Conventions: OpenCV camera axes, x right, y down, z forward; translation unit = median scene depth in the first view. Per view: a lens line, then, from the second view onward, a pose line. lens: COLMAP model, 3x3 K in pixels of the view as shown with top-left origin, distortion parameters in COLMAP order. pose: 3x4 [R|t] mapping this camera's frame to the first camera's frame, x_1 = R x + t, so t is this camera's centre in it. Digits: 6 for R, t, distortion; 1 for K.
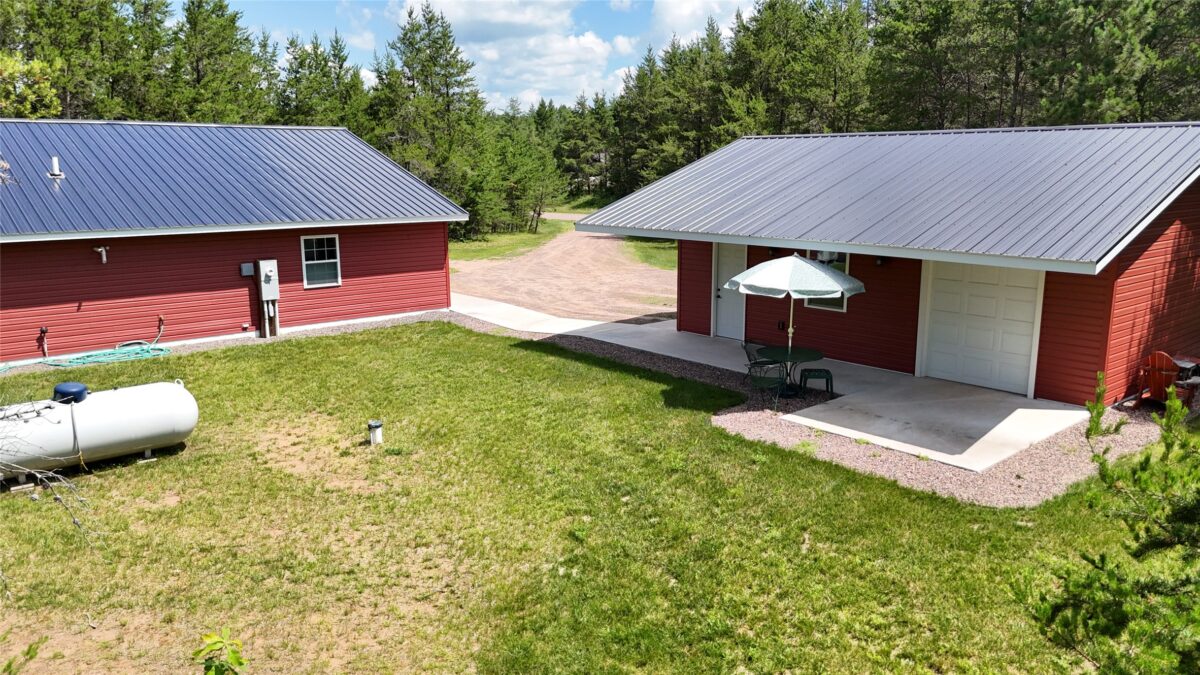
lens RADIAL K [[871.8, 0, 601.5], [0, 871.8, 356.7], [0, 0, 1]] dist [0.064464, -0.077096]
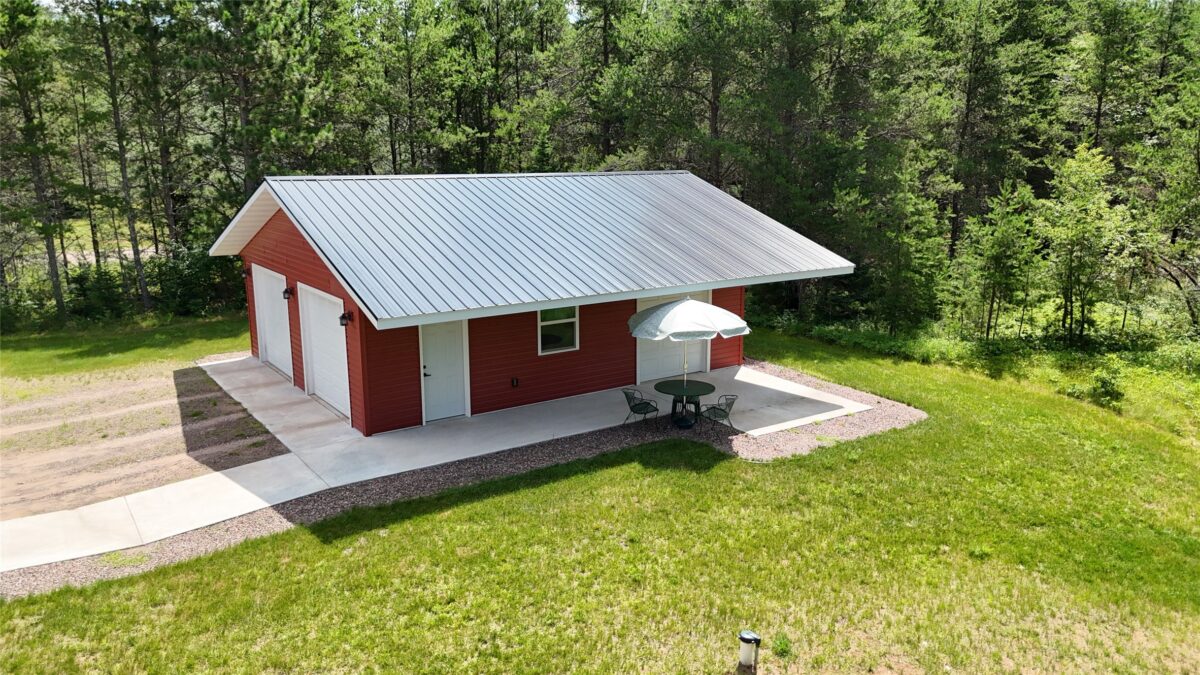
lens RADIAL K [[871.8, 0, 601.5], [0, 871.8, 356.7], [0, 0, 1]] dist [0.064464, -0.077096]
pose [[0.093440, -0.223676, 0.970174, -0.894101], [0.206780, 0.957550, 0.200850, -0.298774], [-0.973915, 0.181846, 0.135726, 1.003177]]
